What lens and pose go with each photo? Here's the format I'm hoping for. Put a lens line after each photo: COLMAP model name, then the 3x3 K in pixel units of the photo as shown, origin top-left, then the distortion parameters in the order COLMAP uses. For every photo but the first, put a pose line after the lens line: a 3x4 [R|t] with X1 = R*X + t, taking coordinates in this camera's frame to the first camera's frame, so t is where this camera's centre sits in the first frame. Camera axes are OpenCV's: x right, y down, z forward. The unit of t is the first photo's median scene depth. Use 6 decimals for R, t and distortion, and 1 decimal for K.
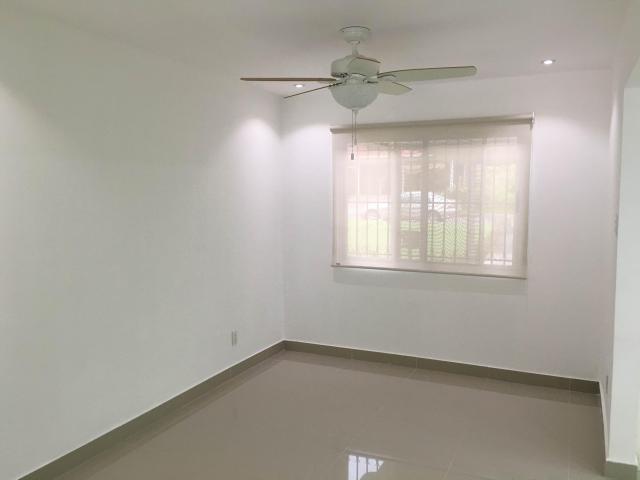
lens RADIAL K [[532.3, 0, 320.0], [0, 532.3, 240.0], [0, 0, 1]] dist [0.003592, 0.004374]
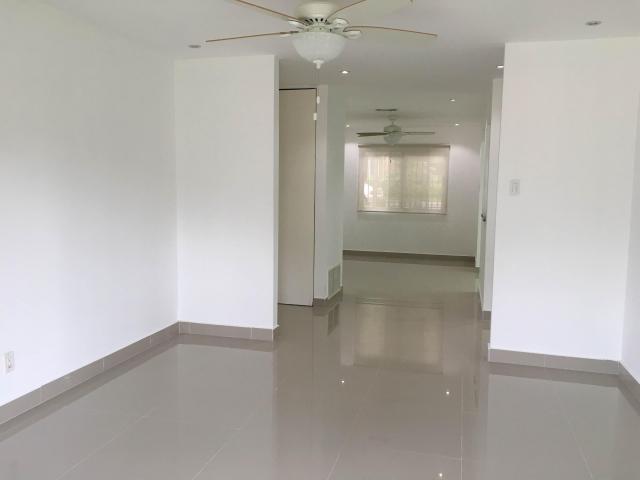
lens RADIAL K [[532.3, 0, 320.0], [0, 532.3, 240.0], [0, 0, 1]] dist [0.003592, 0.004374]
pose [[0.990631, 0.017548, 0.135437, -0.428993], [-0.016243, 0.999811, -0.010729, 0.199223], [-0.135600, 0.008429, 0.990728, -1.112740]]
